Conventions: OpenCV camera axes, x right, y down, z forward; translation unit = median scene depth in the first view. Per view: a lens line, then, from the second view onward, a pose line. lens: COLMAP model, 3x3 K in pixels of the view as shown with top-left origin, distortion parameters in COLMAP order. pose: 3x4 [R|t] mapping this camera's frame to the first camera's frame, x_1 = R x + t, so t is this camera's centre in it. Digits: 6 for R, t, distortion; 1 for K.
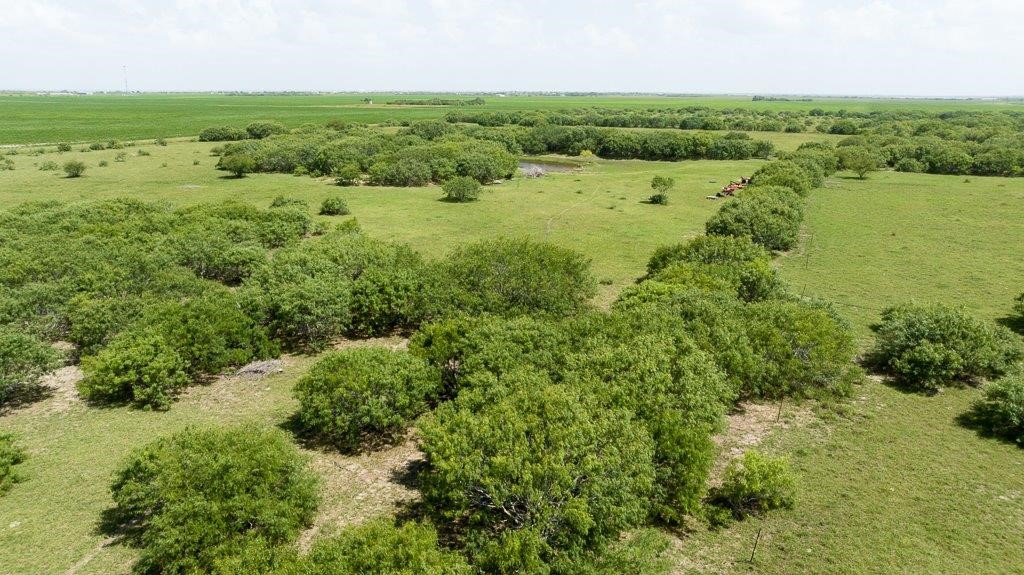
lens RADIAL K [[734.7, 0, 511.5], [0, 734.7, 288.3], [0, 0, 1]] dist [-0.012886, -0.000011]
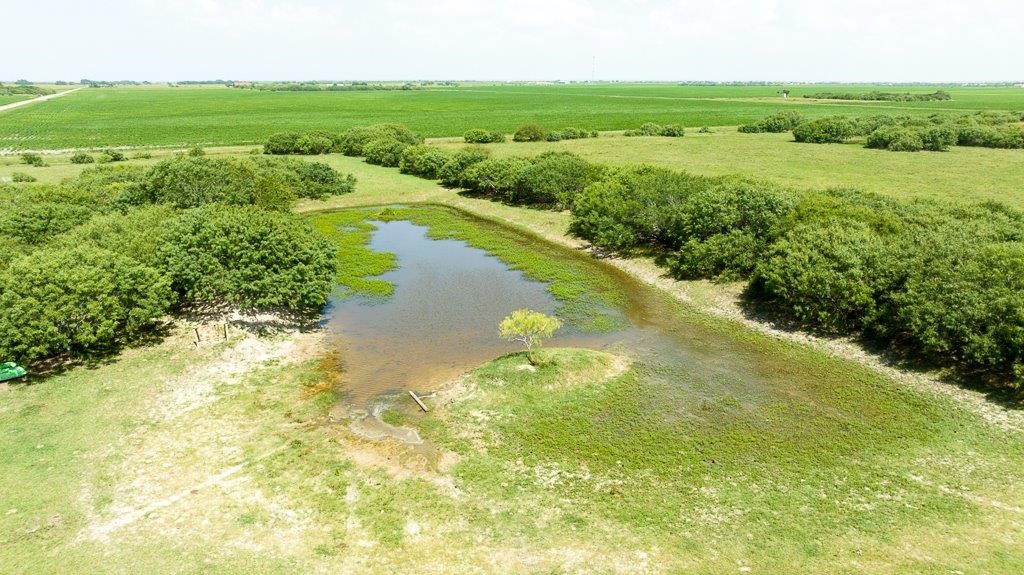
lens RADIAL K [[726.9, 0, 513.6], [0, 726.9, 291.9], [0, 0, 1]] dist [-0.018034, 0.016476]
pose [[0.804626, 0.163659, -0.570783, 0.117993], [-0.152252, 0.985994, 0.068083, -0.104580], [0.573931, 0.032121, 0.818273, 0.393969]]
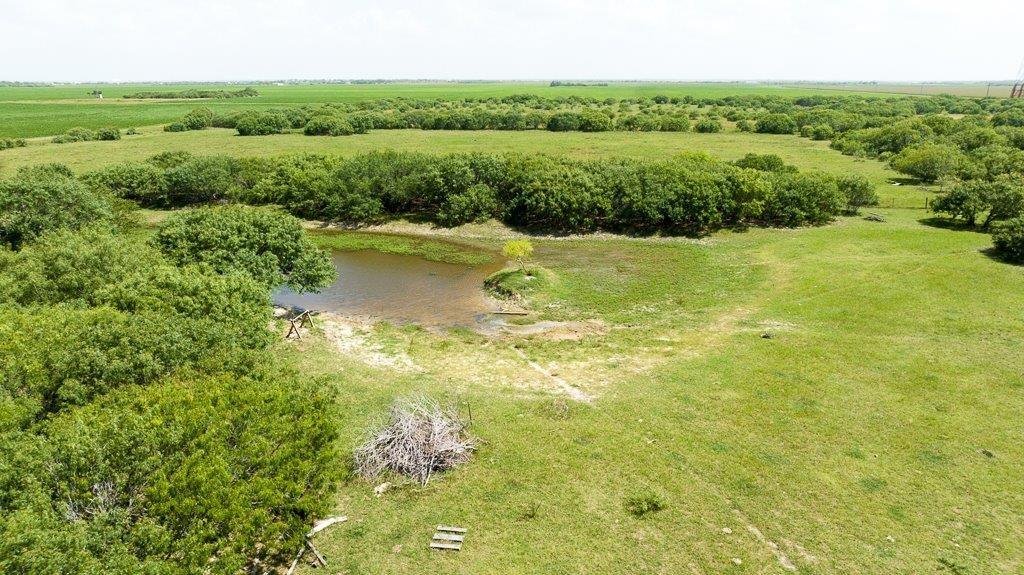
lens RADIAL K [[726.9, 0, 508.3], [0, 726.9, 285.9], [0, 0, 1]] dist [-0.018034, 0.016476]
pose [[0.960813, -0.084986, 0.263847, 0.001901], [0.080695, 0.996371, 0.027077, -0.087292], [-0.265191, -0.004725, 0.964184, 0.329804]]
